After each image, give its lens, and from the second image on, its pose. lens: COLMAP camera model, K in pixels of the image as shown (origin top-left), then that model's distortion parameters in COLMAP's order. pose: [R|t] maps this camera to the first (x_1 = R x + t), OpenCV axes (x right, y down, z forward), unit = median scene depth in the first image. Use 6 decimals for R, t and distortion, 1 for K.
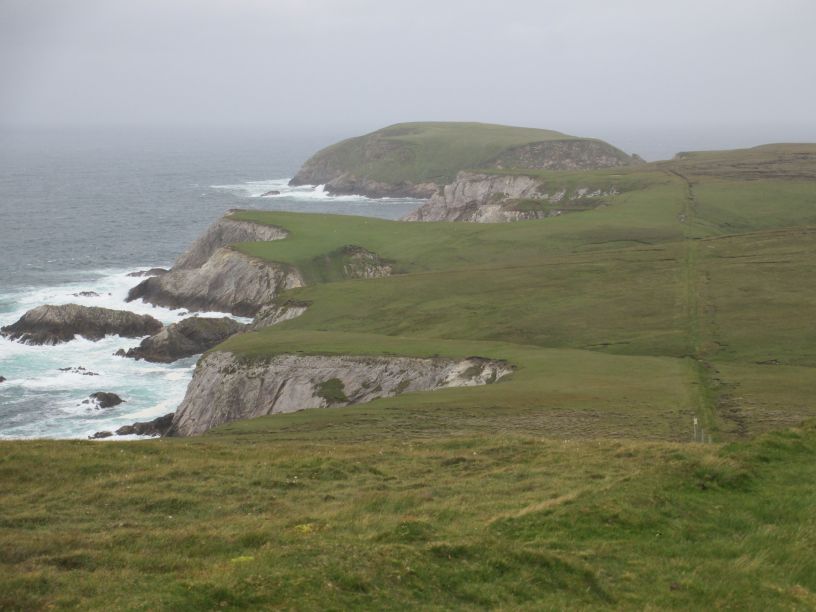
lens RADIAL K [[1467.4, 0, 407.0], [0, 1467.4, 327.3], [0, 0, 1]] dist [0.014860, 0.294408]
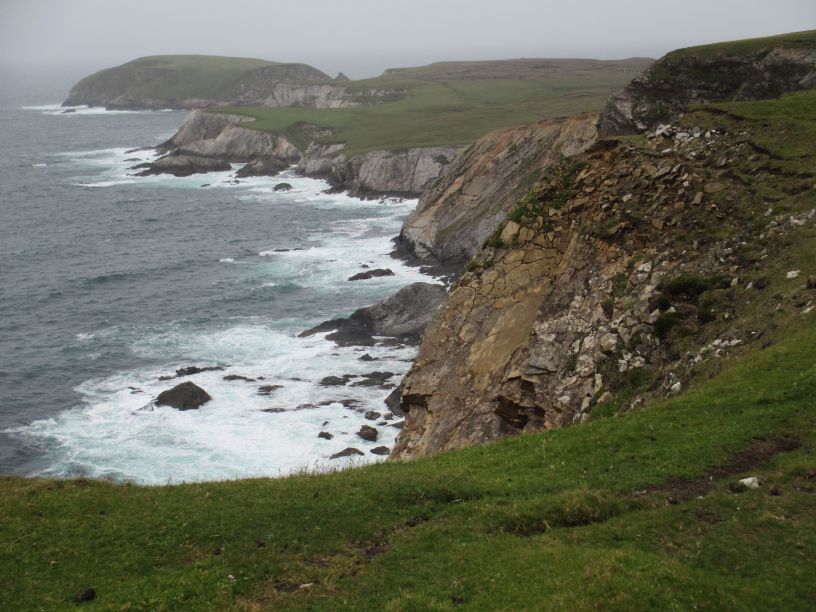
lens RADIAL K [[1467.4, 0, 407.0], [0, 1467.4, 327.3], [0, 0, 1]] dist [0.014860, 0.294408]
pose [[0.932551, -0.091051, 0.349369, -0.721391], [0.076139, 0.995511, 0.056211, 0.131646], [-0.352919, -0.025819, 0.935298, -0.914820]]
